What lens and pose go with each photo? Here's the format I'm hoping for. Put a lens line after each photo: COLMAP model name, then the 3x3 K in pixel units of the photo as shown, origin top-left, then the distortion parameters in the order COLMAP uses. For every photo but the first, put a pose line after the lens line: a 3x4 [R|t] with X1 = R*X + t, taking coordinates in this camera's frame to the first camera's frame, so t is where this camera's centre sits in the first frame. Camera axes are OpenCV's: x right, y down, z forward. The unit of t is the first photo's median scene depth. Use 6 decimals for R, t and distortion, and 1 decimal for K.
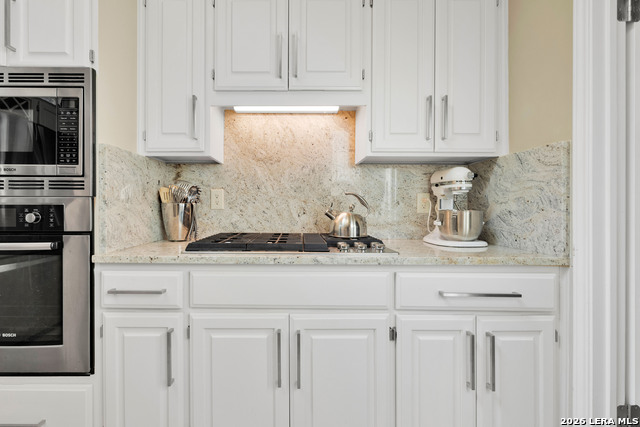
lens RADIAL K [[272.5, 0, 303.3], [0, 272.5, 209.7], [0, 0, 1]] dist [0.003643, 0.000286]
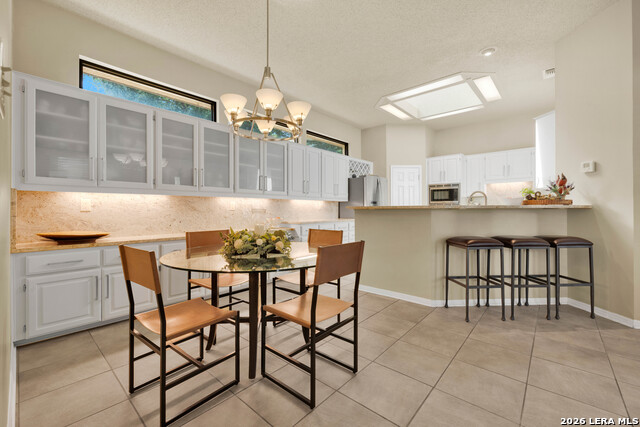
lens RADIAL K [[272.5, 0, 324.1], [0, 272.5, 211.4], [0, 0, 1]] dist [0.003643, 0.000286]
pose [[0.767178, 0.005606, -0.641410, 0.457319], [-0.005101, 0.999984, 0.002639, 0.021469], [0.641414, 0.001247, 0.767194, -3.743256]]
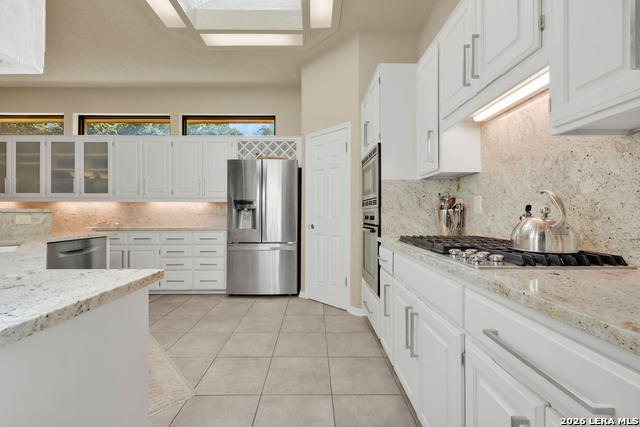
lens RADIAL K [[272.5, 0, 318.8], [0, 272.5, 214.9], [0, 0, 1]] dist [0.003643, 0.000286]
pose [[0.013155, -0.000516, -0.999913, 0.932309], [-0.009401, 0.999956, -0.000639, 0.009179], [0.999869, 0.009408, 0.013150, 0.415938]]
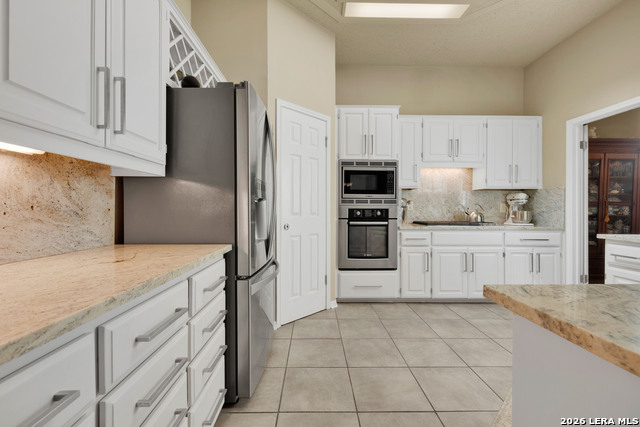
lens RADIAL K [[272.5, 0, 321.2], [0, 272.5, 213.0], [0, 0, 1]] dist [0.003643, 0.000286]
pose [[0.999843, 0.000060, 0.017732, -1.297042], [-0.000101, 0.999997, 0.002318, 0.015062], [-0.017732, -0.002319, 0.999840, -1.442932]]
